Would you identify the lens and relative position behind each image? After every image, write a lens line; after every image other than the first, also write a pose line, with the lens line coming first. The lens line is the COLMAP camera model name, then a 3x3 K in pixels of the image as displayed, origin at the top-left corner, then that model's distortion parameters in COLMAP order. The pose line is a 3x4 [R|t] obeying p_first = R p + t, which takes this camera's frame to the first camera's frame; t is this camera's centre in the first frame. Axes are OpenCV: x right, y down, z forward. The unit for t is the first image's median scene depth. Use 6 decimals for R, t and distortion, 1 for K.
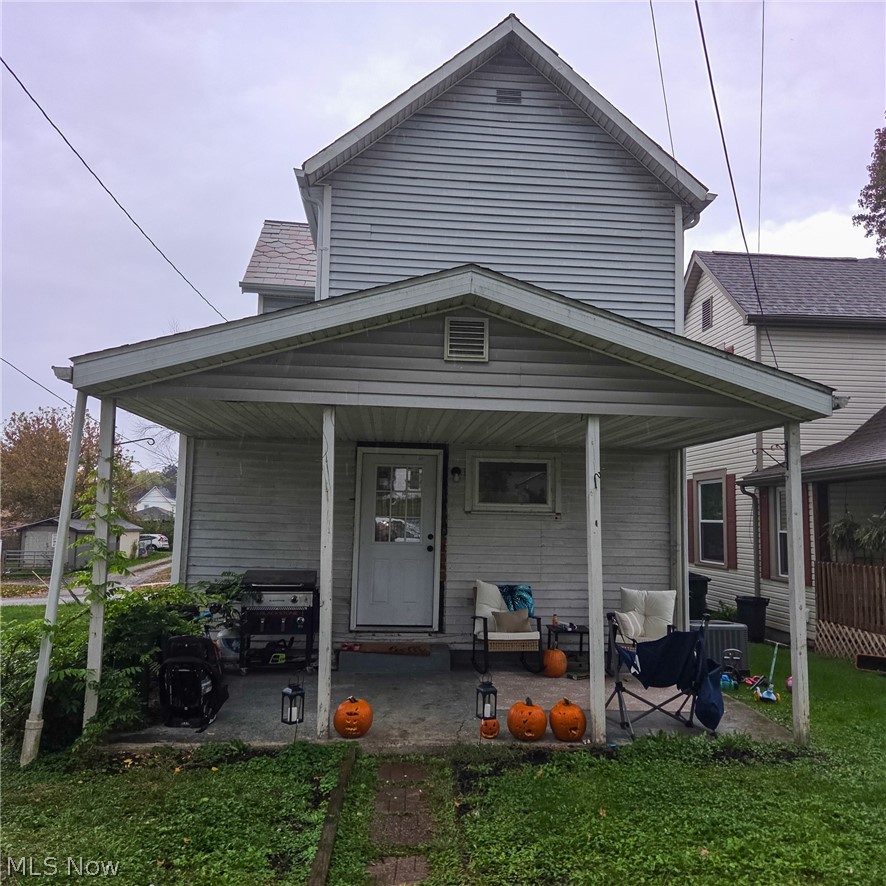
lens RADIAL K [[784.2, 0, 444.0], [0, 784.2, 464.5], [0, 0, 1]] dist [0.010271, 0.008577]
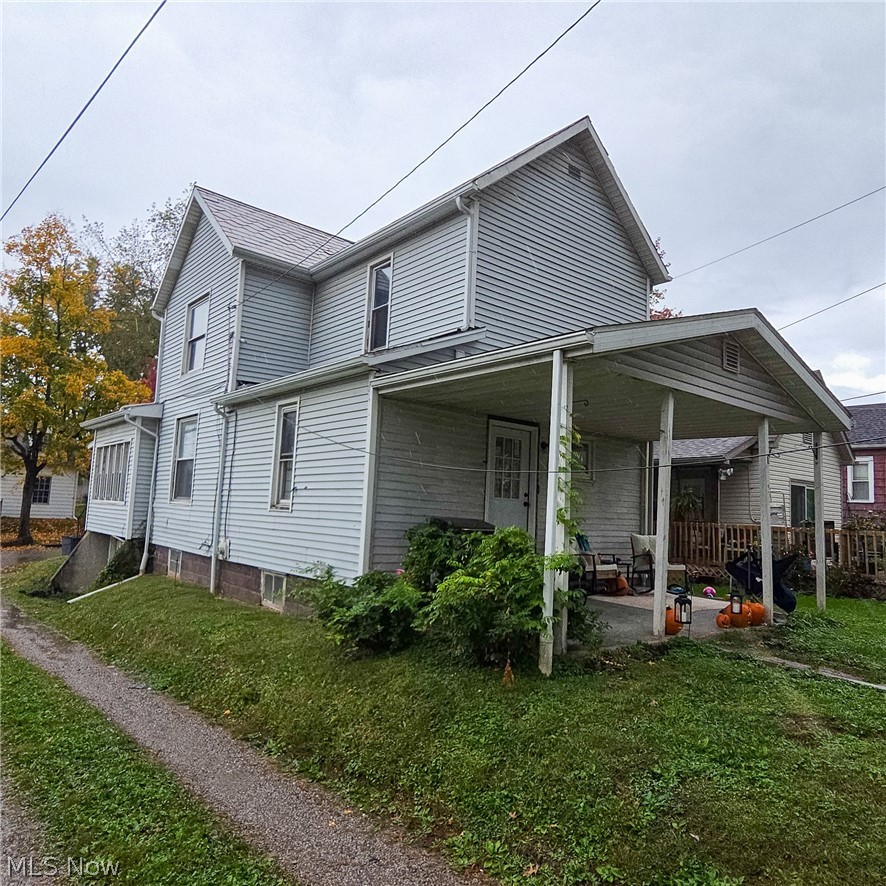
lens RADIAL K [[667.6, 0, 443.0], [0, 667.6, 443.0], [0, 0, 1]] dist [-0.000991, 0.000607]
pose [[0.822478, 0.077182, 0.563536, -0.733658], [-0.068475, 0.996981, -0.036608, 0.056335], [-0.564660, -0.008479, 0.825280, 0.178121]]
